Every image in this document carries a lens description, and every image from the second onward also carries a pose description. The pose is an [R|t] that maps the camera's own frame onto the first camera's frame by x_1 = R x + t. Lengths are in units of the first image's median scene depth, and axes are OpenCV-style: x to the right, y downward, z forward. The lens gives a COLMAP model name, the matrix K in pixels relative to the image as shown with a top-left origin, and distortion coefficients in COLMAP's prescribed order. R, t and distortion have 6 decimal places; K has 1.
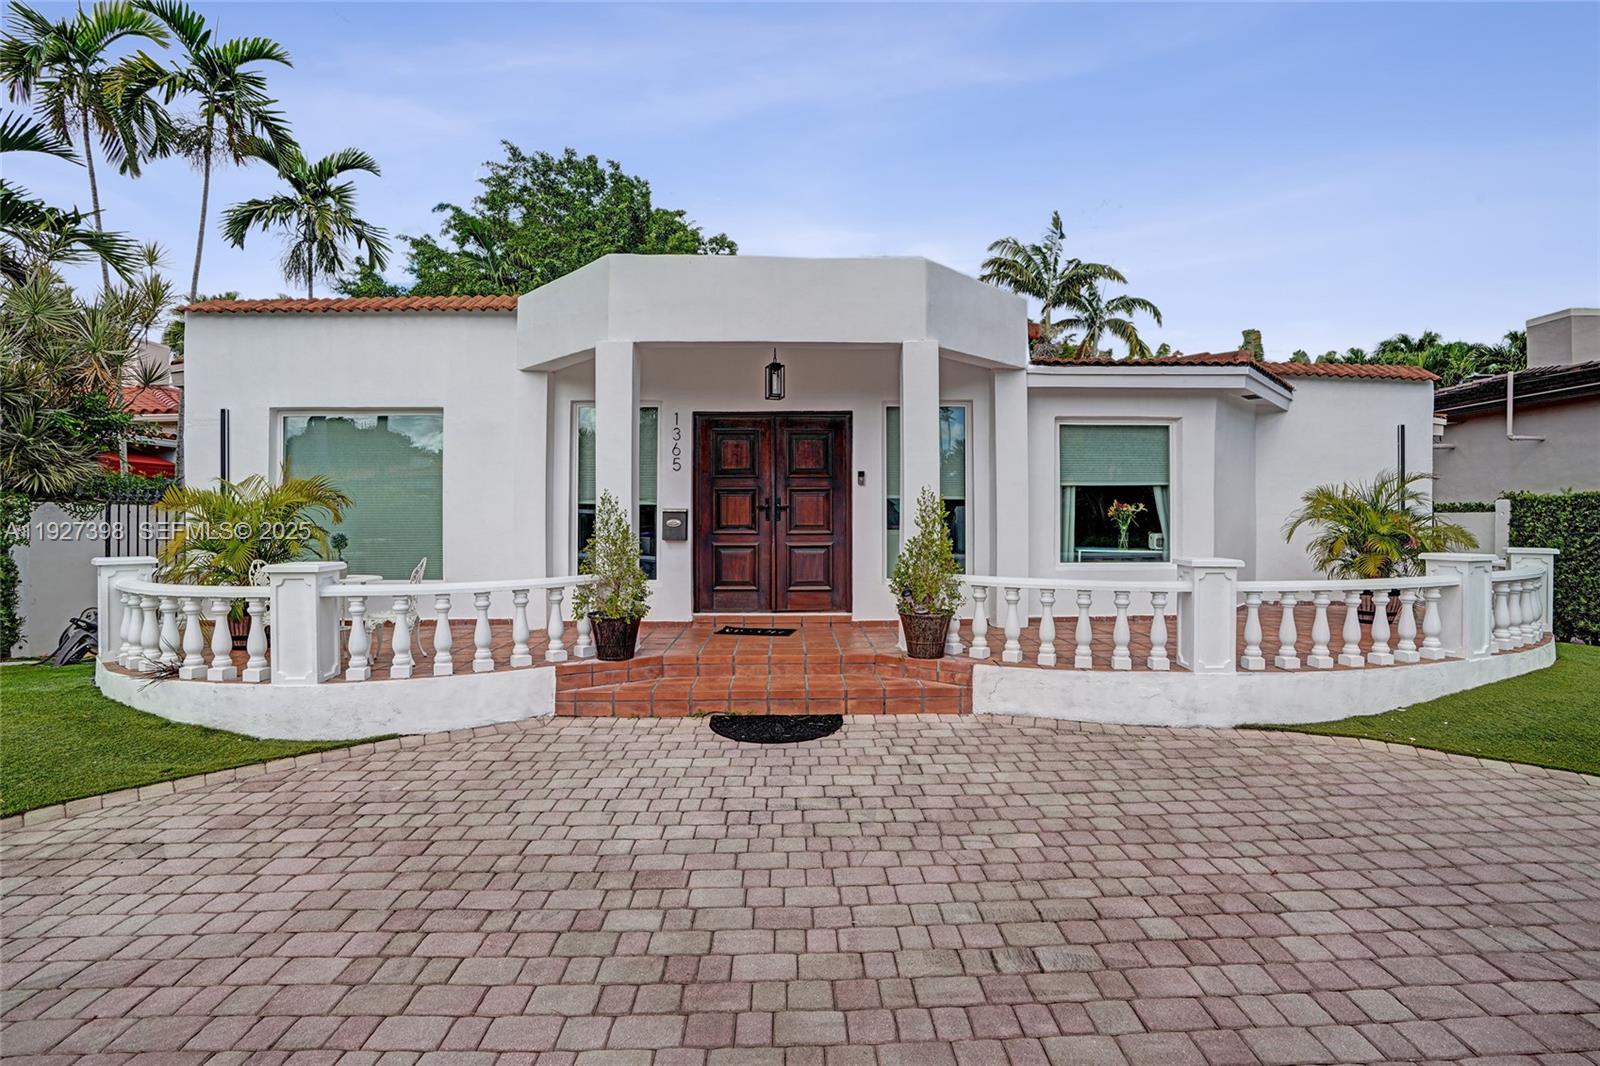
lens RADIAL K [[739.5, 0, 796.7], [0, 739.5, 525.1], [0, 0, 1]] dist [-0.024705, 0.002535]
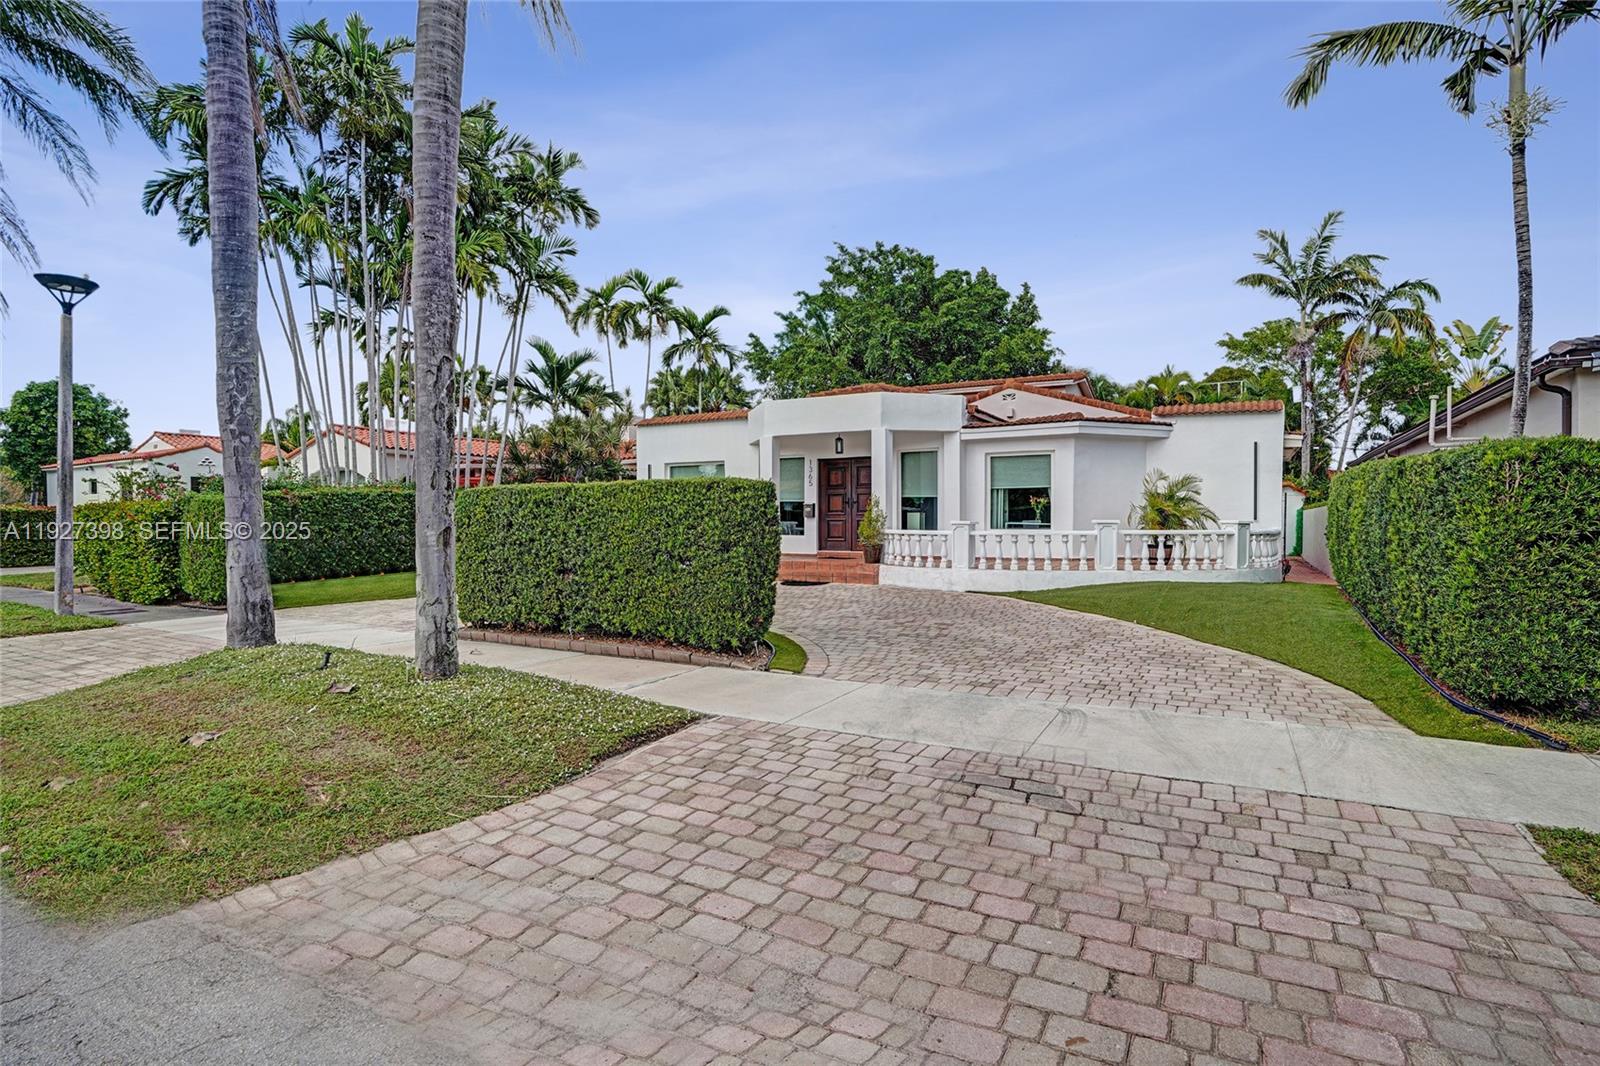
lens RADIAL K [[747.4, 0, 803.8], [0, 747.4, 543.6], [0, 0, 1]] dist [-0.031471, 0.001220]
pose [[0.866375, 0.016795, -0.499111, 0.934000], [-0.002407, 0.999563, 0.029458, 0.033513], [0.499388, -0.024320, 0.866037, -0.943227]]
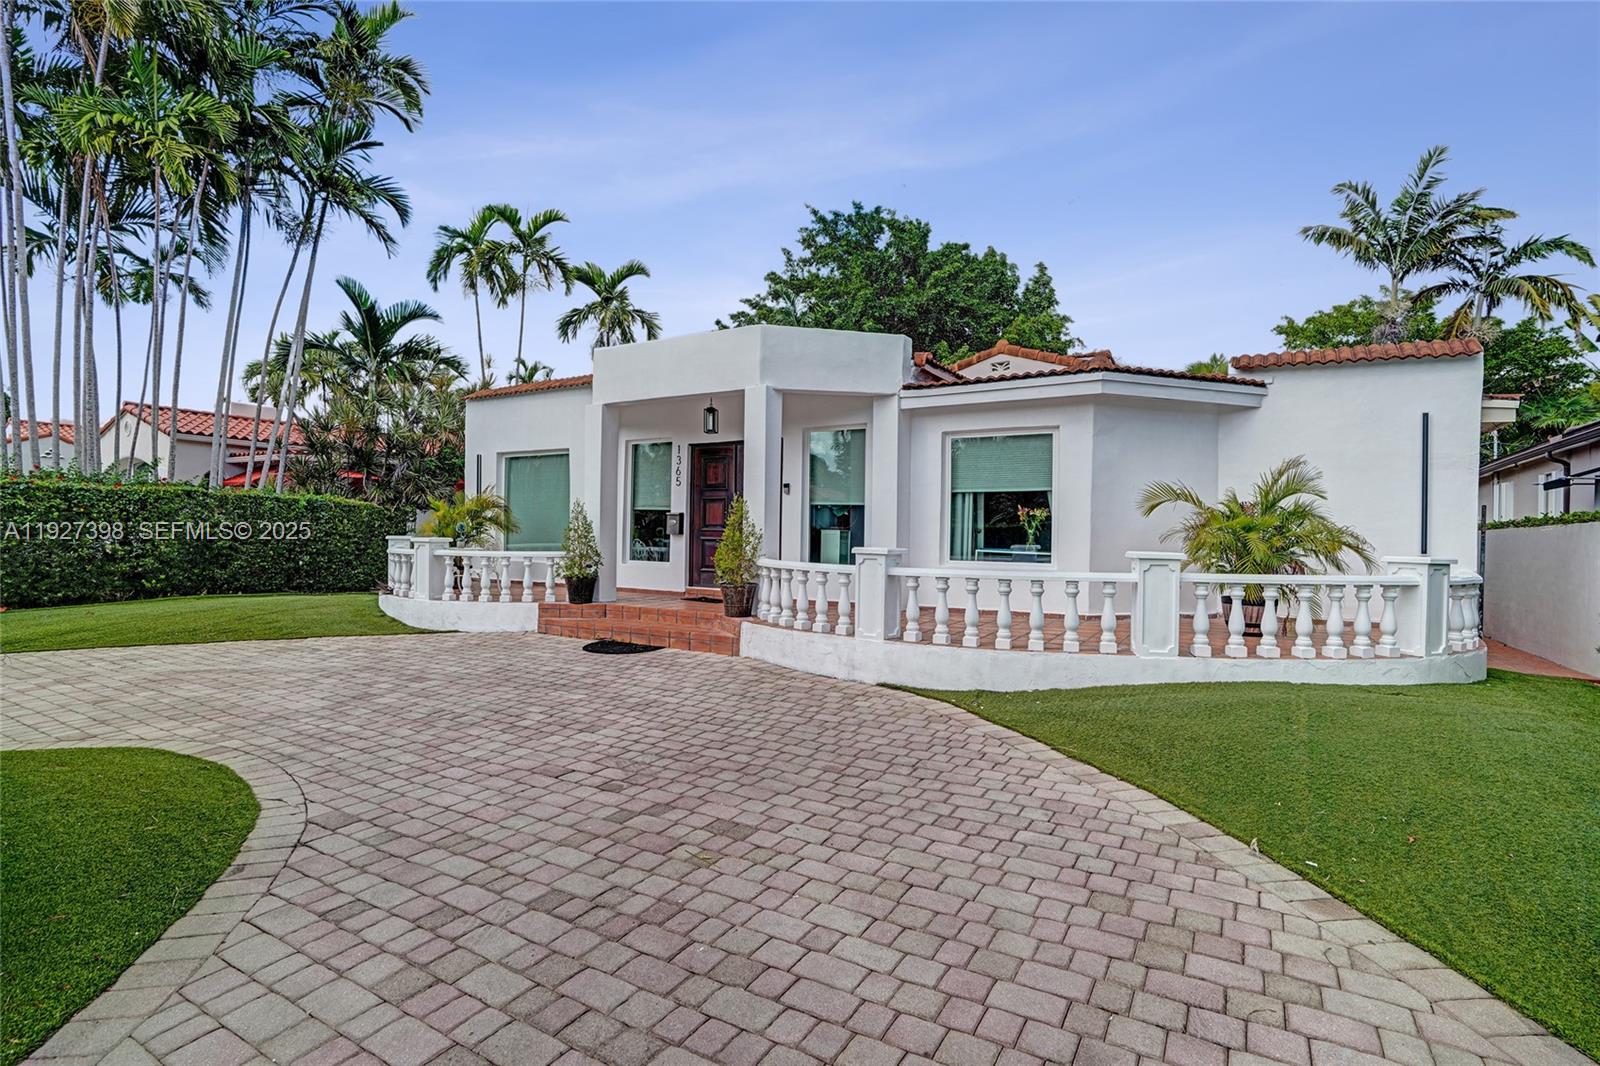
lens RADIAL K [[747.4, 0, 794.9], [0, 747.4, 547.5], [0, 0, 1]] dist [-0.031471, 0.001220]
pose [[0.847626, 0.025084, -0.530001, 0.789802], [-0.019809, 0.999682, 0.015633, 0.018718], [0.530225, -0.002752, 0.847853, -0.100497]]
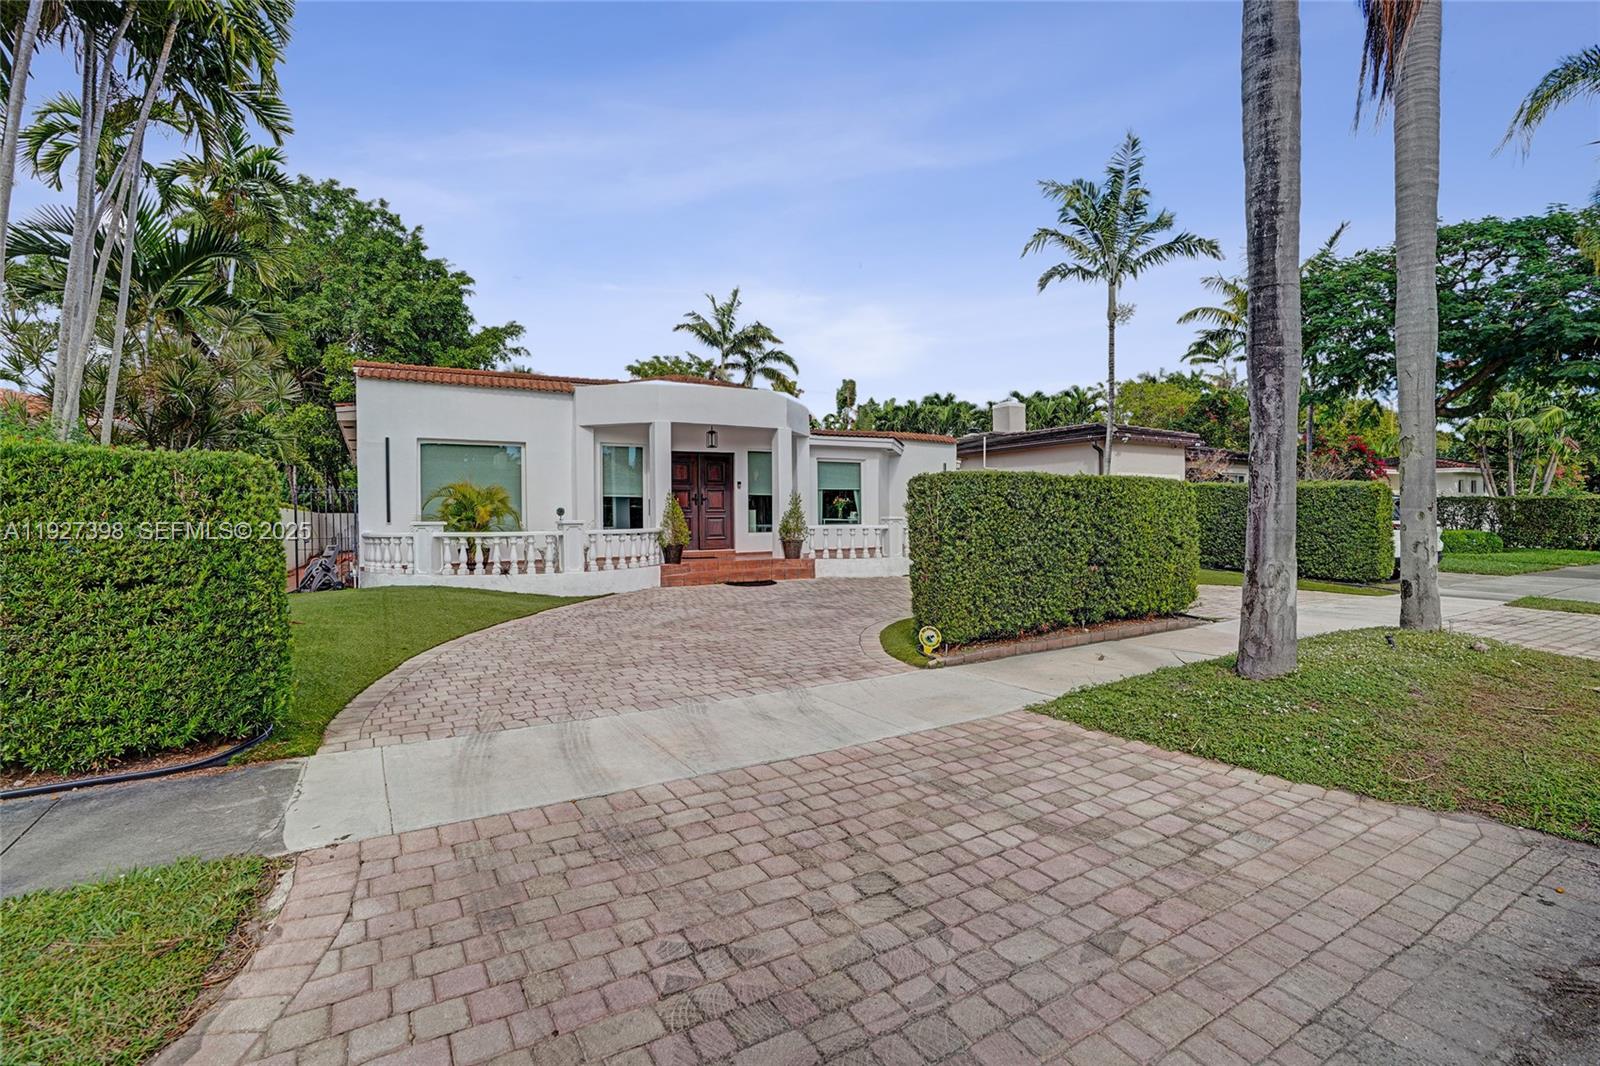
lens RADIAL K [[739.5, 0, 783.7], [0, 739.5, 519.6], [0, 0, 1]] dist [-0.024705, 0.002535]
pose [[0.879515, -0.007056, 0.475819, -0.794713], [0.009952, 0.999944, -0.003568, 0.043475], [-0.475768, 0.007873, 0.879536, -0.891658]]
